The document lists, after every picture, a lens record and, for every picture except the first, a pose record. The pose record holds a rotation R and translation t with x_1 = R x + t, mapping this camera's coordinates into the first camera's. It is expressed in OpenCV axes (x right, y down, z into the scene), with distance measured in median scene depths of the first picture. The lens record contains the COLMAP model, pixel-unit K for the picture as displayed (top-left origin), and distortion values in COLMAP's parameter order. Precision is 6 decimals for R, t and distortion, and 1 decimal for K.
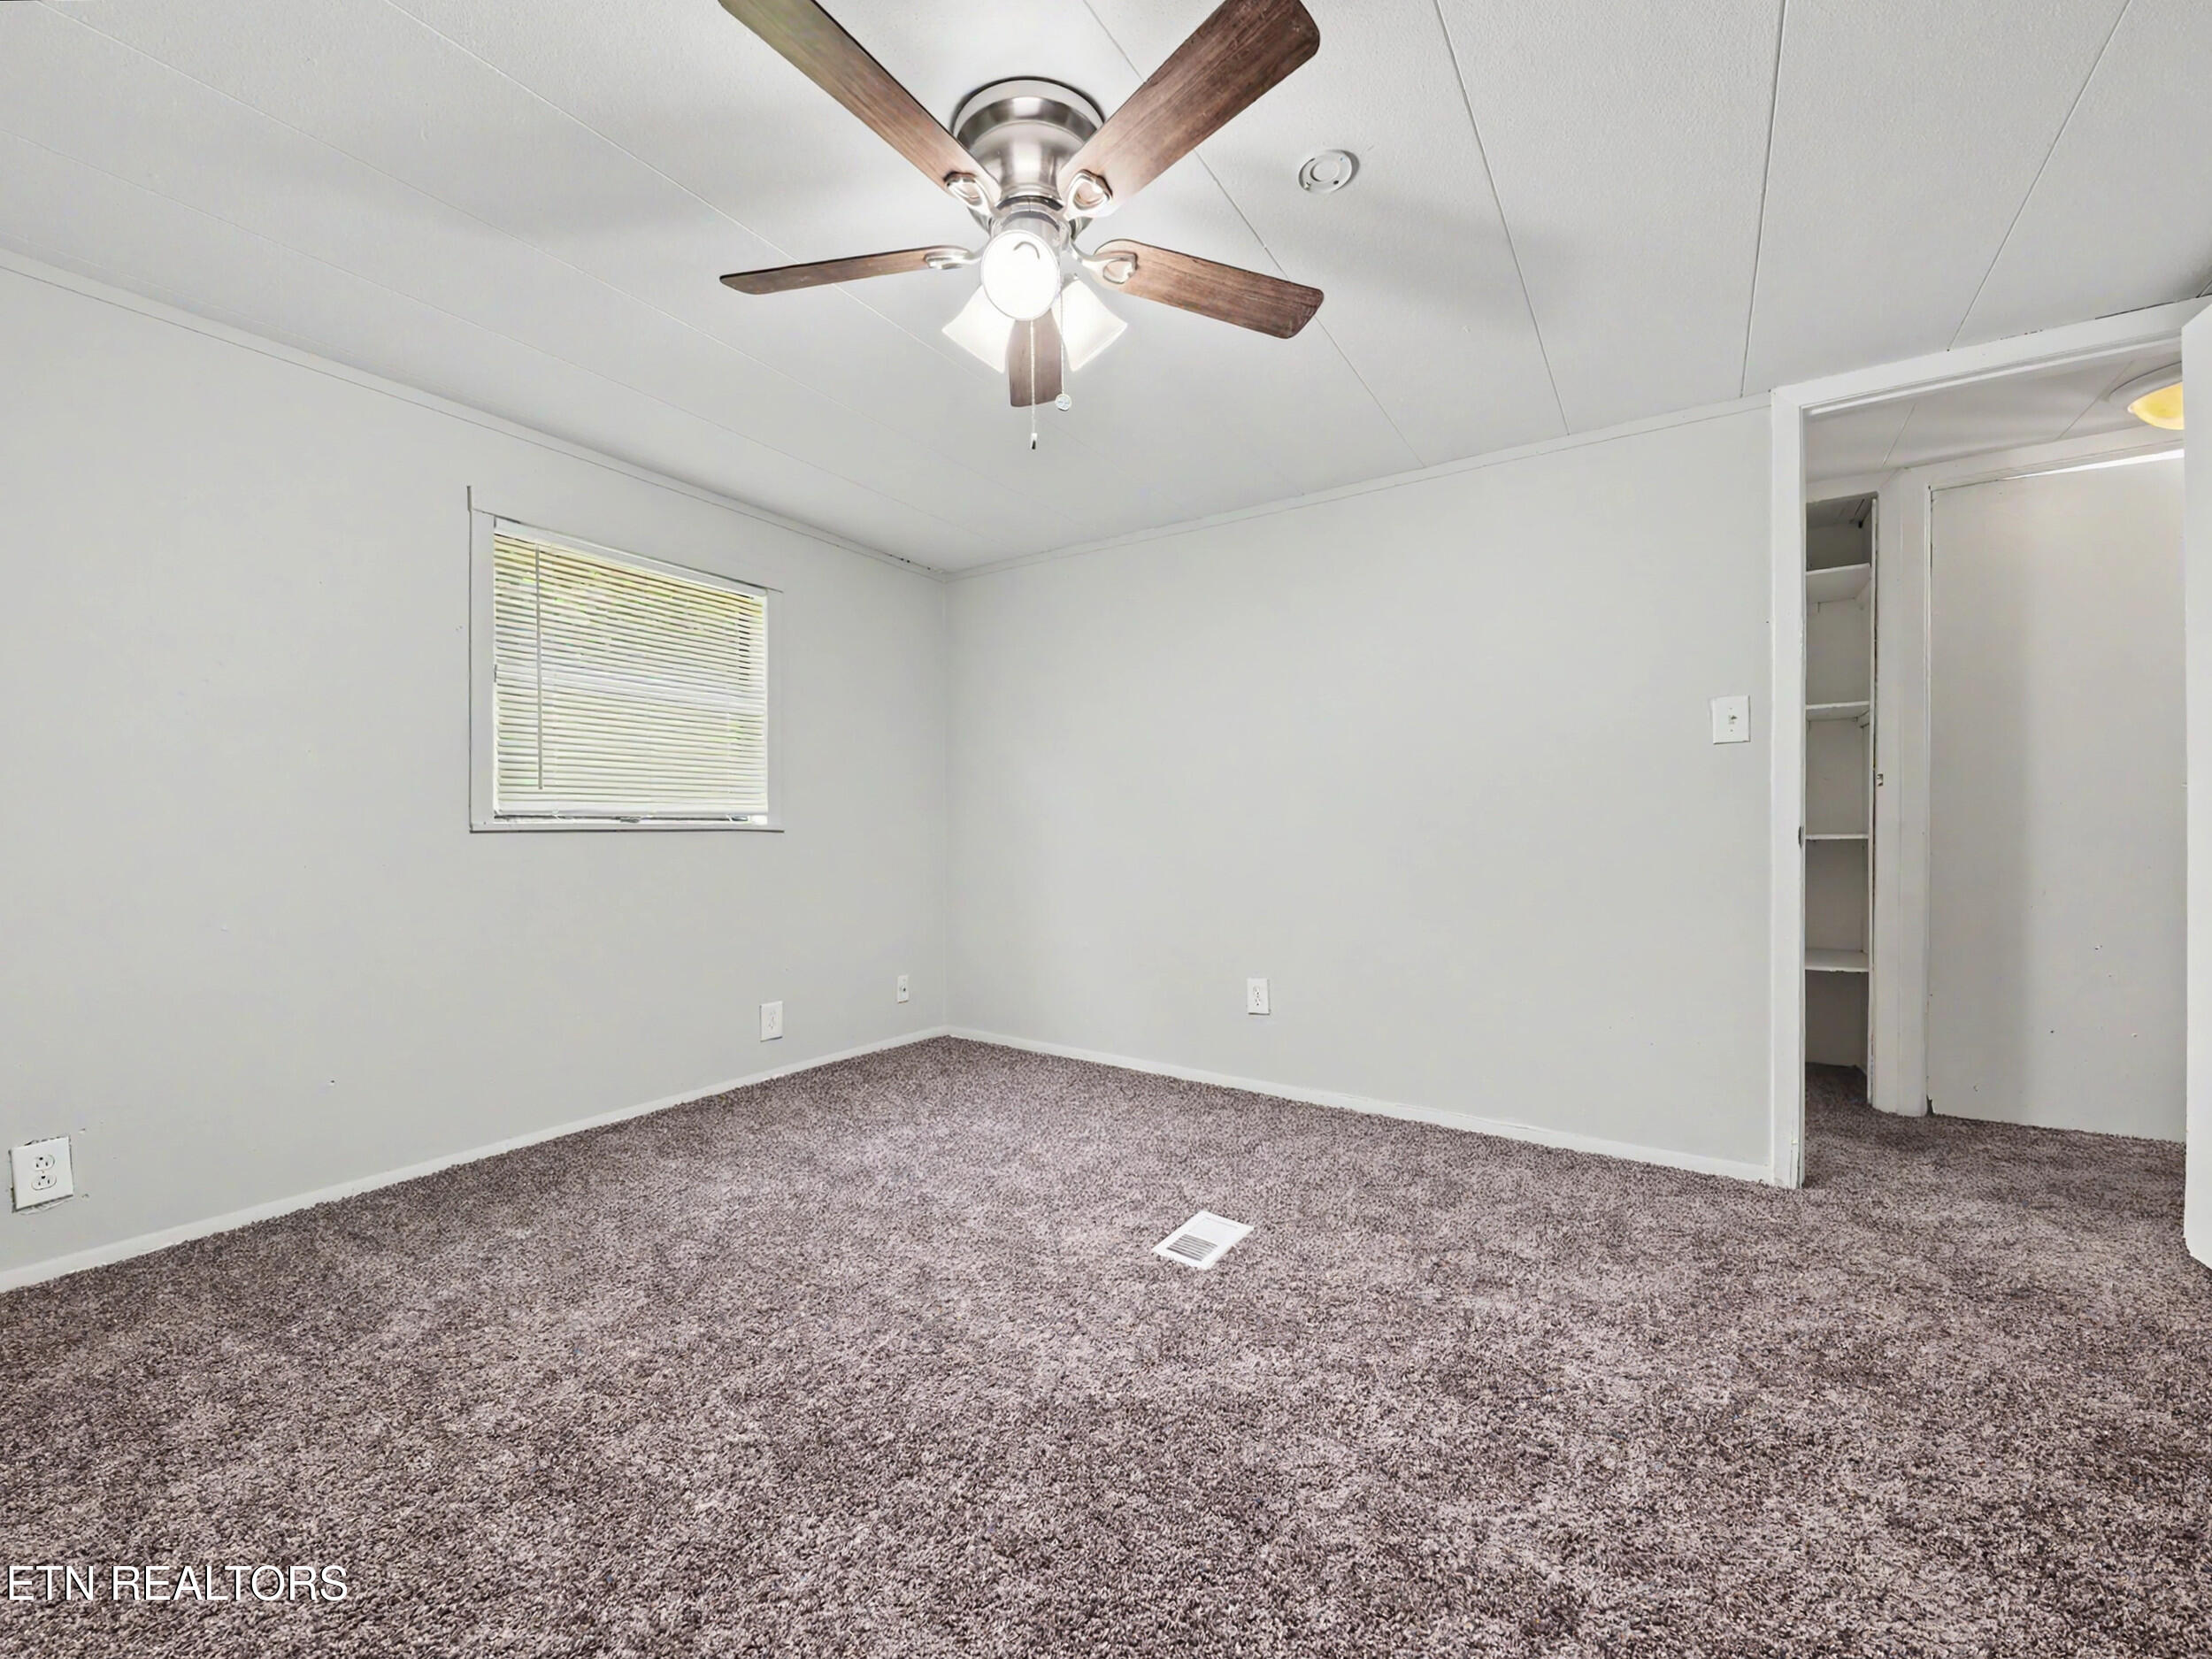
lens RADIAL K [[870.4, 0, 1097.3], [0, 870.4, 835.0], [0, 0, 1]] dist [0.000708, -0.000149]
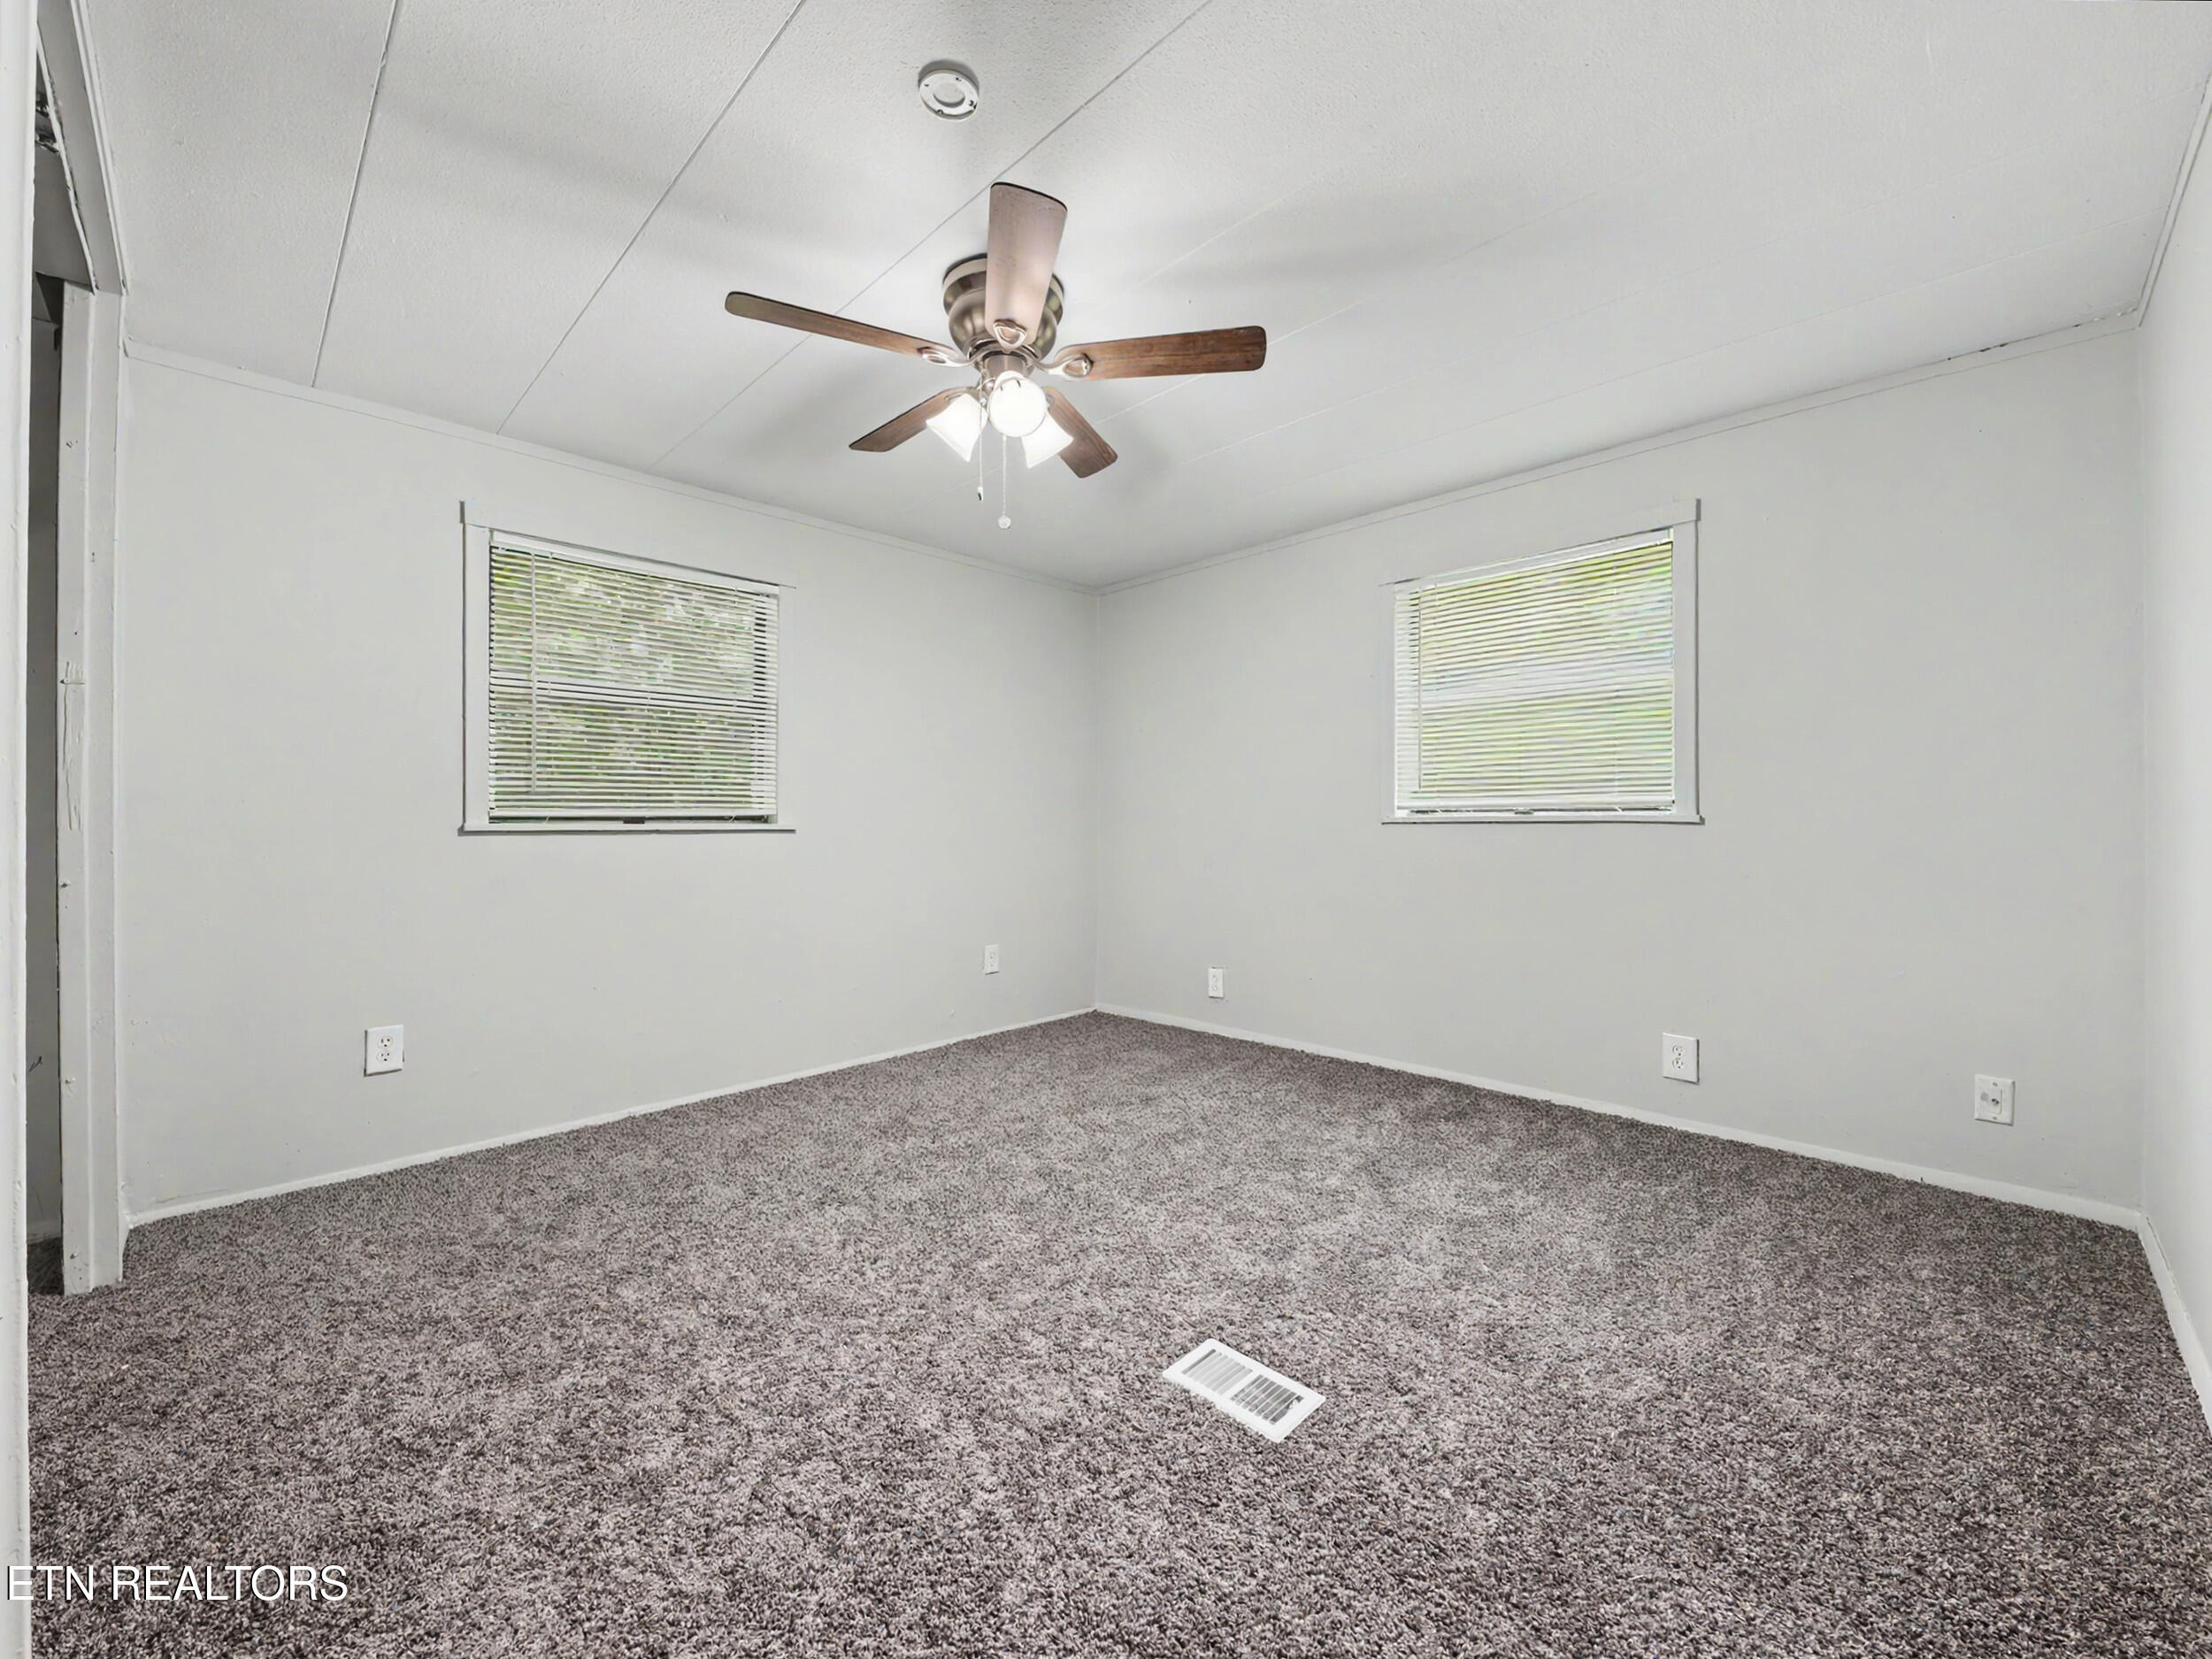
lens RADIAL K [[877.4, 0, 1095.8], [0, 877.4, 821.9], [0, 0, 1]] dist [0.000863, 0.000029]
pose [[-0.185411, 0.001113, -0.982660, 0.663878], [-0.003177, 0.999993, 0.001732, -0.006779], [0.982656, 0.003444, -0.185407, 0.771640]]
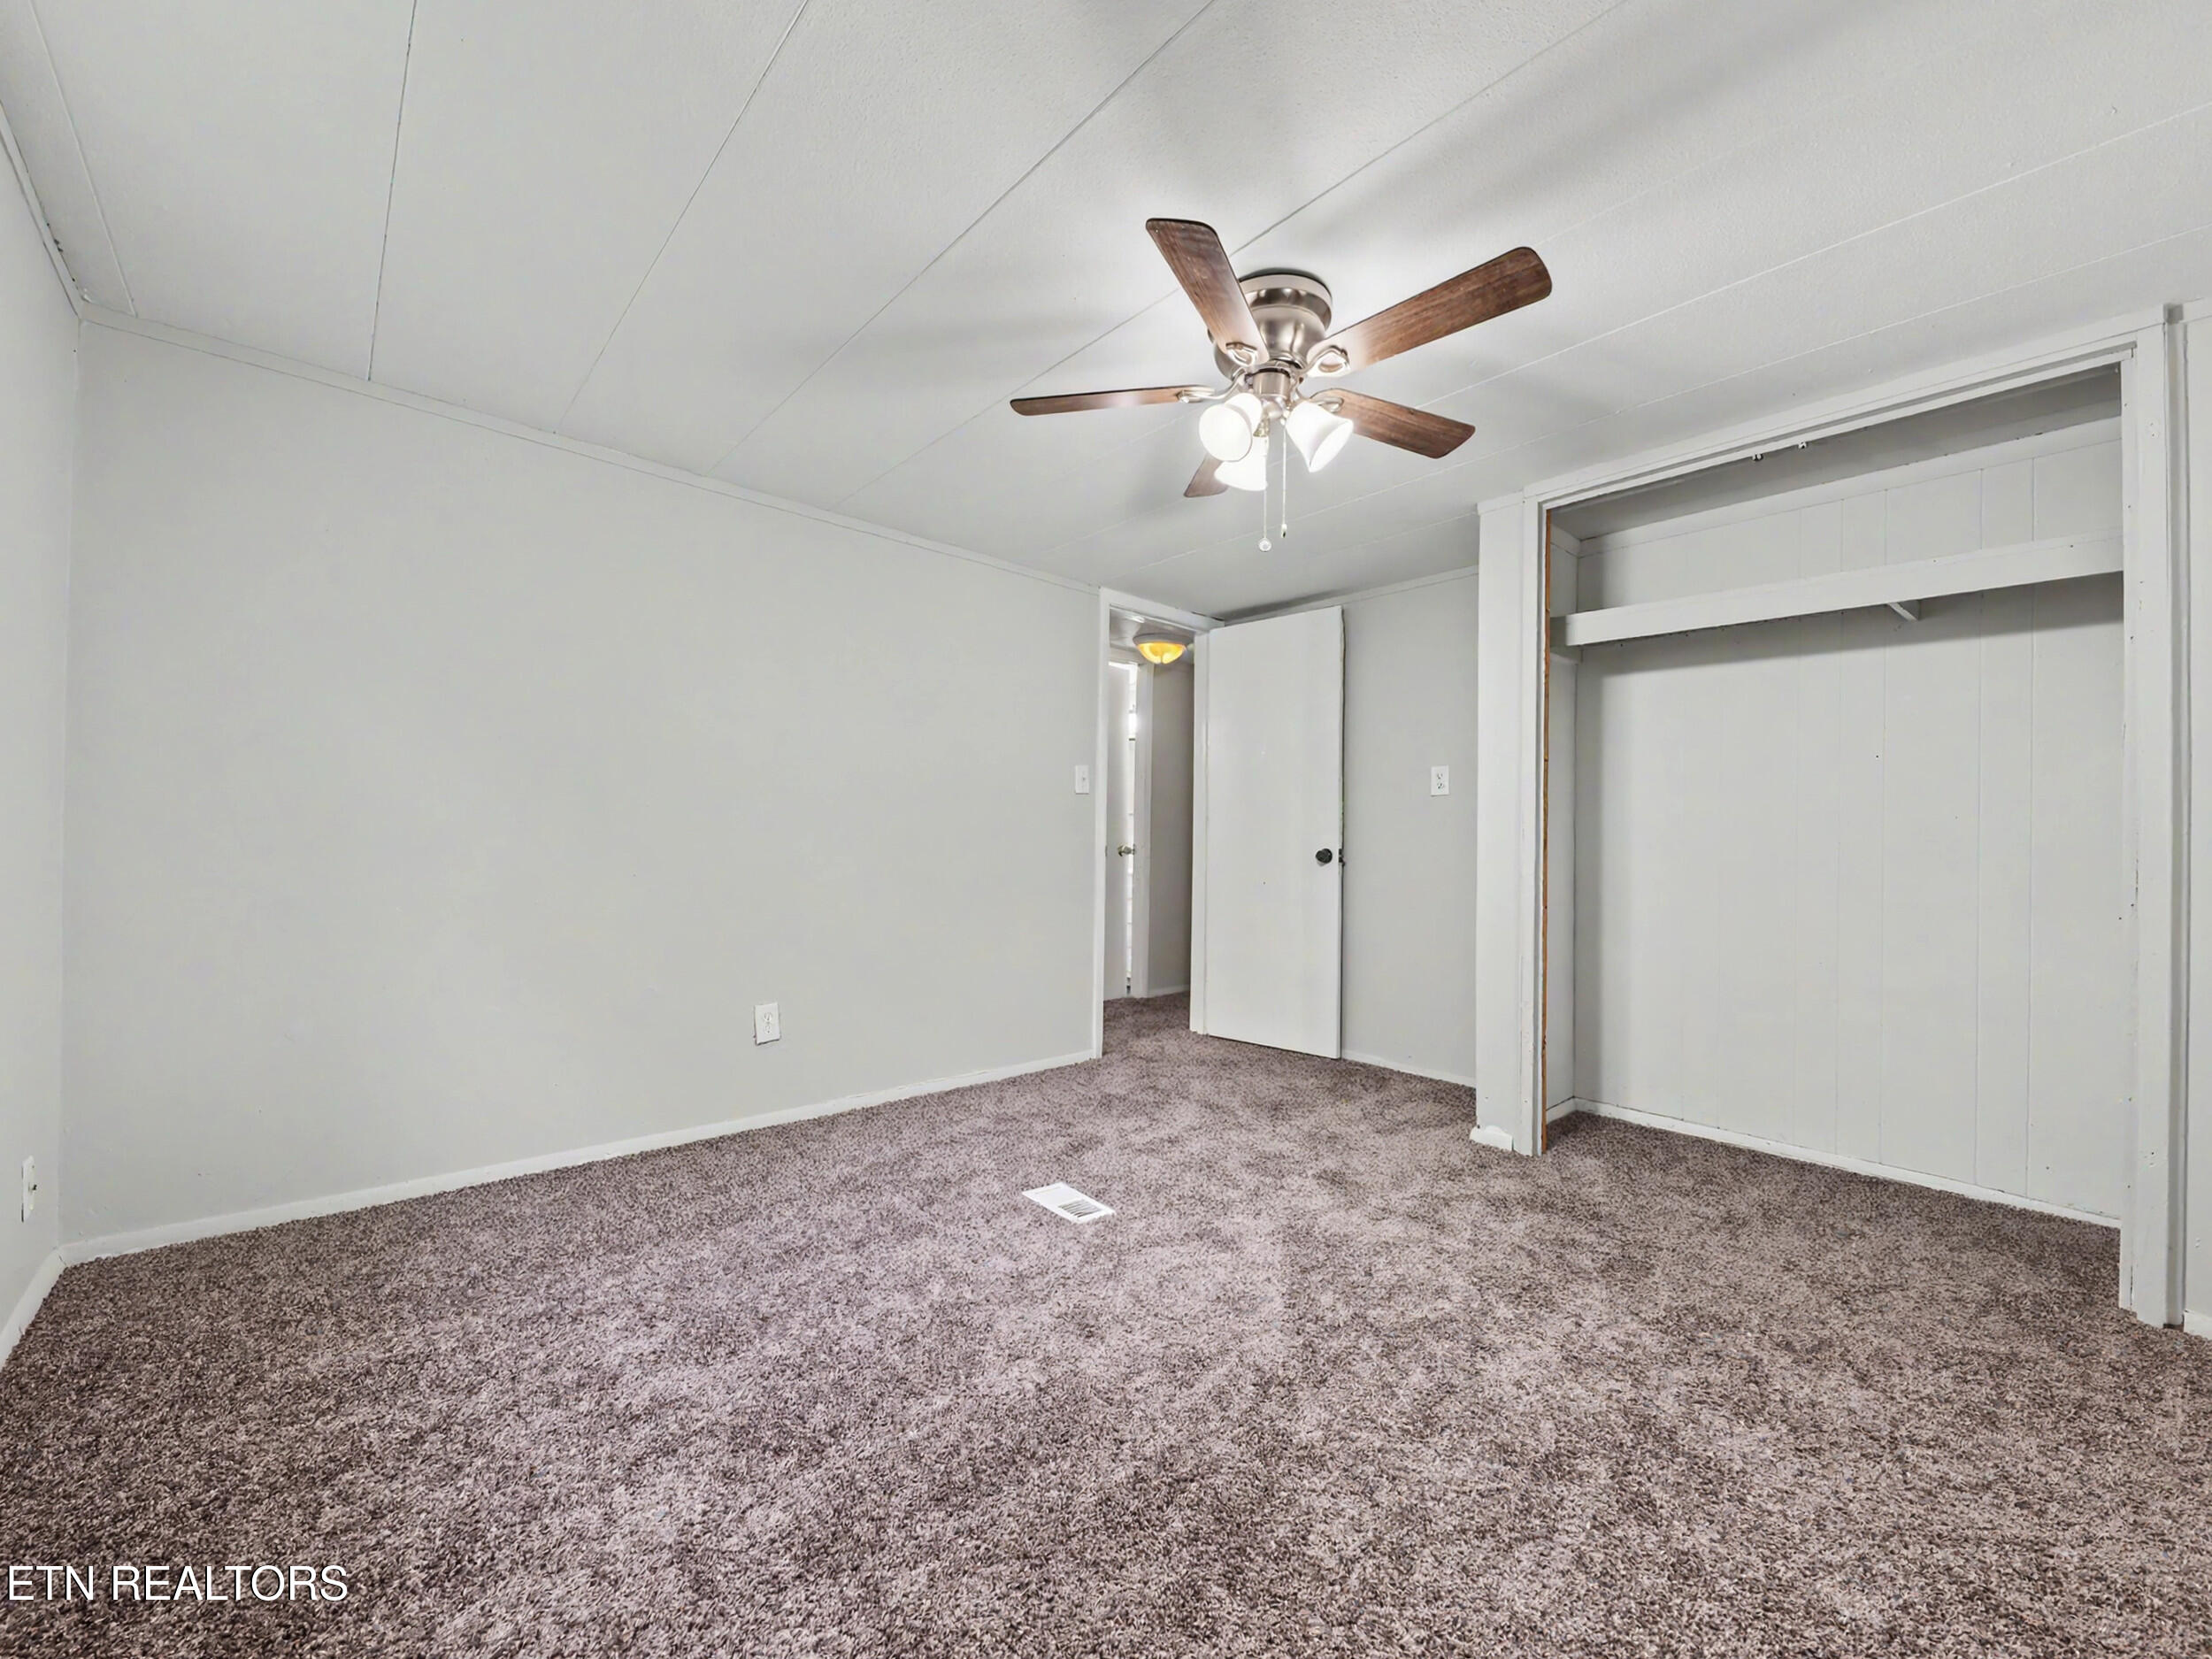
lens RADIAL K [[870.4, 0, 1097.3], [0, 870.4, 835.0], [0, 0, 1]] dist [0.000708, -0.000149]
pose [[0.242893, 0.016928, 0.969905, -0.755691], [-0.009027, 0.999844, -0.015190, -0.004601], [-0.970011, -0.005066, 0.243008, 0.519234]]
